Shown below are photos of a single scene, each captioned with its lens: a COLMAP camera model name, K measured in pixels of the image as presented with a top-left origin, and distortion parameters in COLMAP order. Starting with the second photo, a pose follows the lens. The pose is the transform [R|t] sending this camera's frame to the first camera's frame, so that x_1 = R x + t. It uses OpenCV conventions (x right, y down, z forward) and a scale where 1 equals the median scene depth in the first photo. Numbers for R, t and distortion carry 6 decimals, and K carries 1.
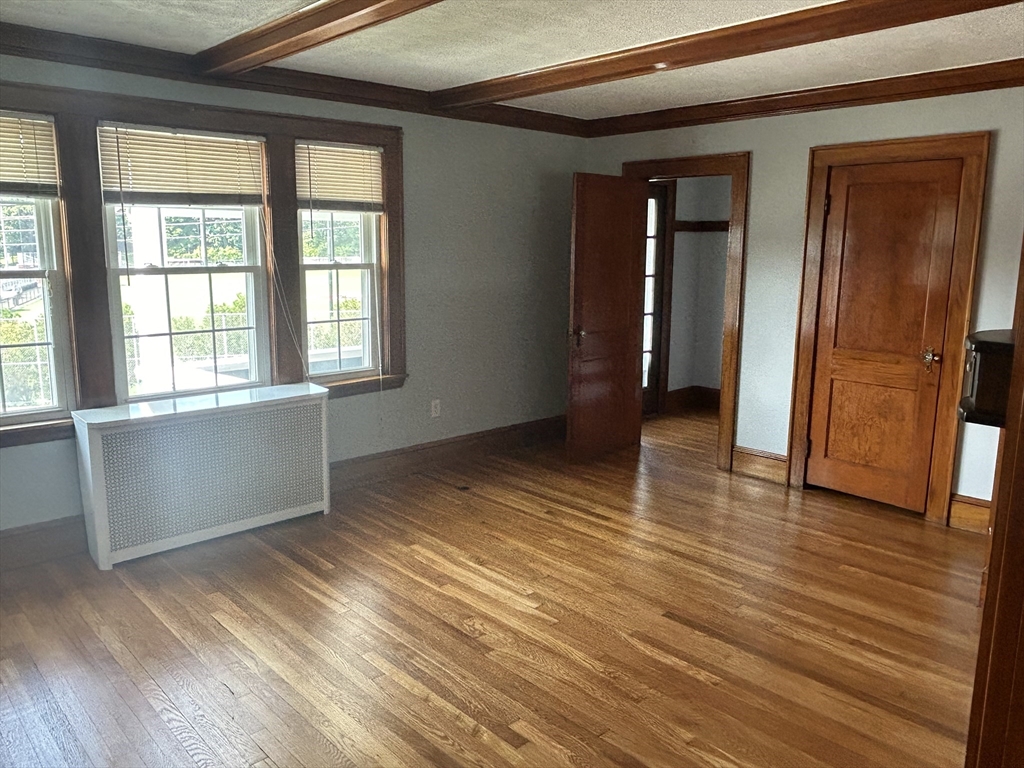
lens RADIAL K [[772.3, 0, 515.6], [0, 772.3, 379.5], [0, 0, 1]] dist [0.003688, -0.007230]
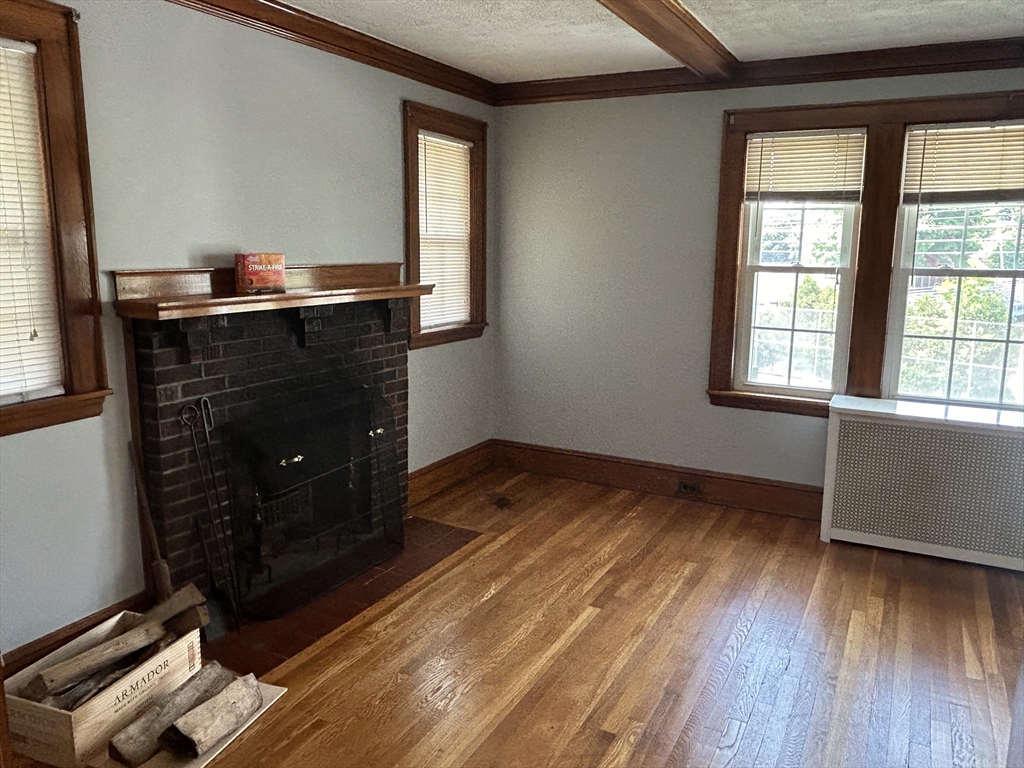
lens RADIAL K [[772.3, 0, 513.0], [0, 772.3, 384.1], [0, 0, 1]] dist [0.003688, -0.007230]
pose [[0.325763, 0.162867, -0.931318, 0.310167], [-0.173326, 0.978644, 0.110516, -0.016314], [0.929428, 0.125420, 0.347035, 0.181894]]
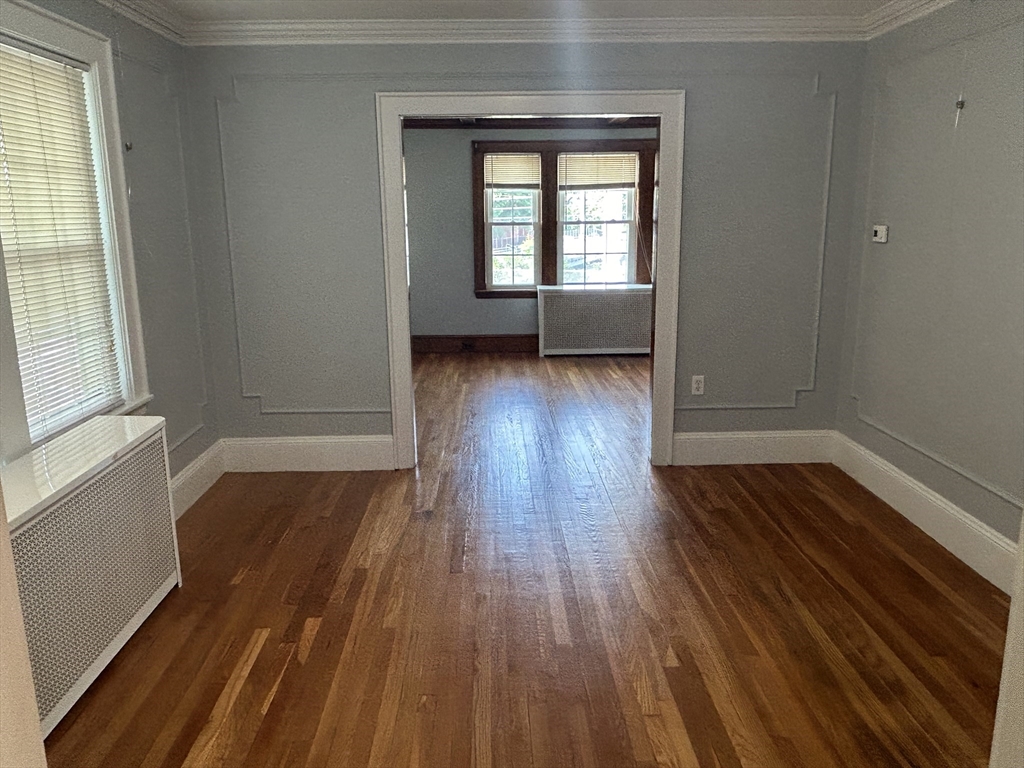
lens RADIAL K [[772.3, 0, 515.5], [0, 772.3, 384.0], [0, 0, 1]] dist [0.003688, -0.007230]
pose [[0.744745, 0.125550, -0.655432, 0.882869], [-0.099863, 0.992051, 0.076559, 0.160107], [0.659835, 0.008437, 0.751363, -0.721090]]
